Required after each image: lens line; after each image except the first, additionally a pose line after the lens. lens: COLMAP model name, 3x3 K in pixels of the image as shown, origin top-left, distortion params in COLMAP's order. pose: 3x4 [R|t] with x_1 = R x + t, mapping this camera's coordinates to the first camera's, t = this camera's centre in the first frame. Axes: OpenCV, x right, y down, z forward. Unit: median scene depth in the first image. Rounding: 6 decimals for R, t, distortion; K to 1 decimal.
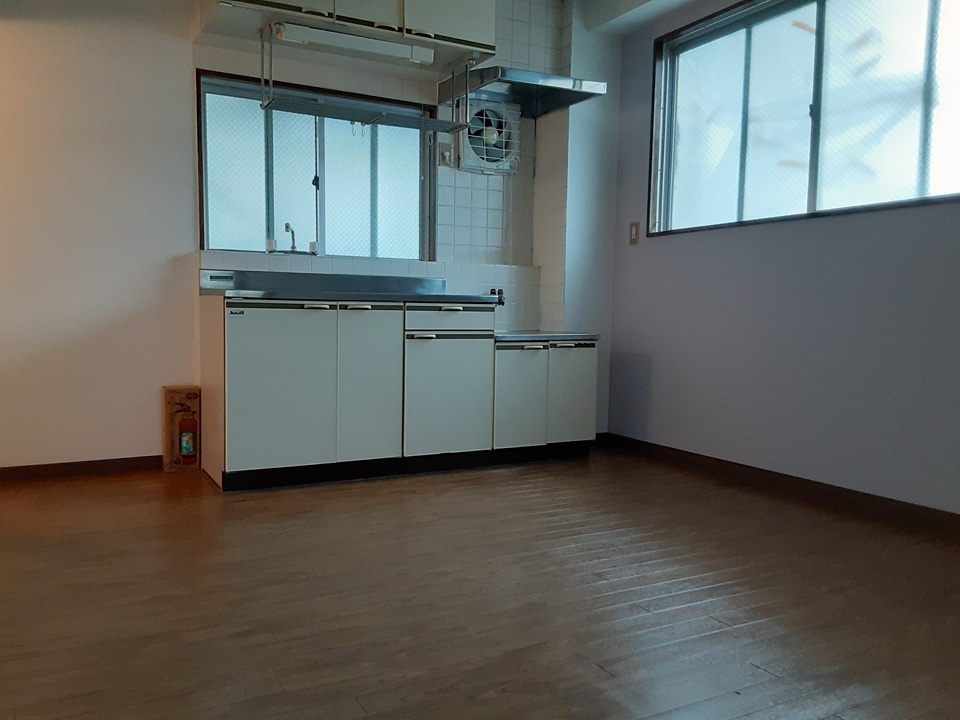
lens RADIAL K [[772.0, 0, 482.6], [0, 772.0, 364.6], [0, 0, 1]] dist [0.048075, -0.037977]
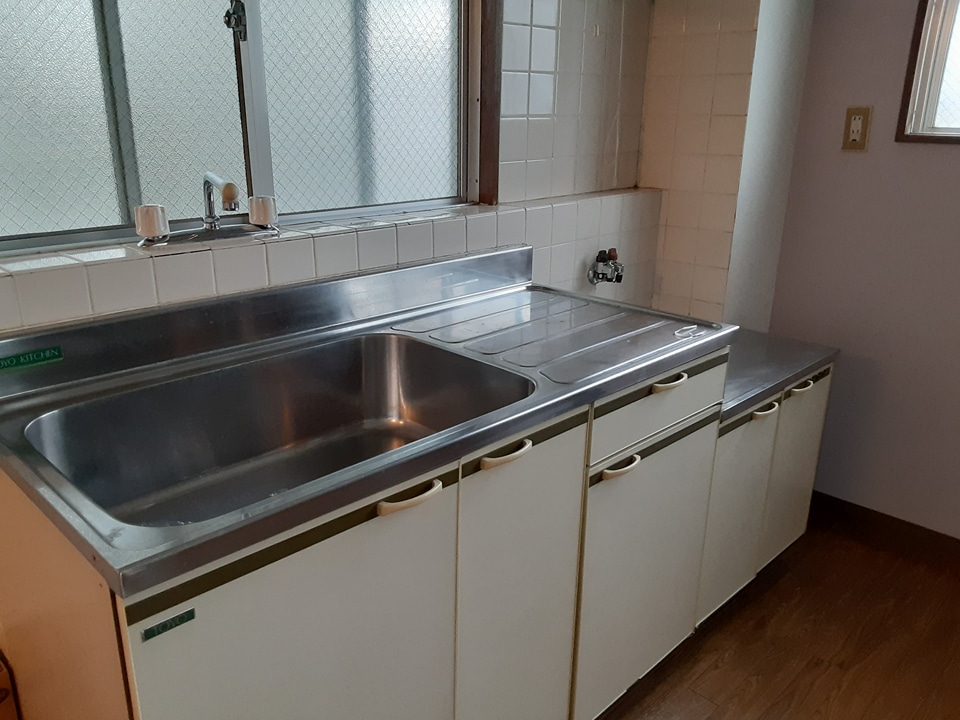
lens RADIAL K [[772.0, 0, 477.2], [0, 772.0, 360.2], [0, 0, 1]] dist [0.048075, -0.037977]
pose [[0.963993, -0.085443, 0.251826, -0.203418], [0.019667, 0.967290, 0.252910, -0.161244], [-0.265198, -0.238851, 0.934141, 0.552550]]
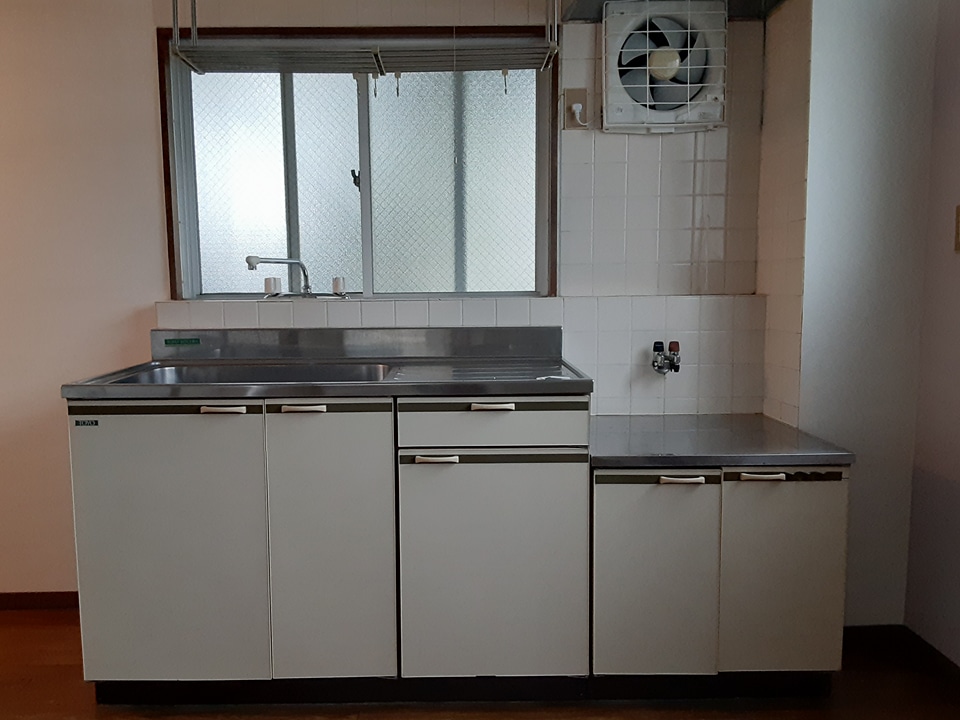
lens RADIAL K [[772.0, 0, 478.3], [0, 772.0, 356.8], [0, 0, 1]] dist [0.048075, -0.037977]
pose [[0.874749, 0.024262, -0.483968, 0.171891], [-0.014739, 0.999616, 0.023472, -0.100417], [0.484352, -0.013399, 0.874771, 0.461757]]
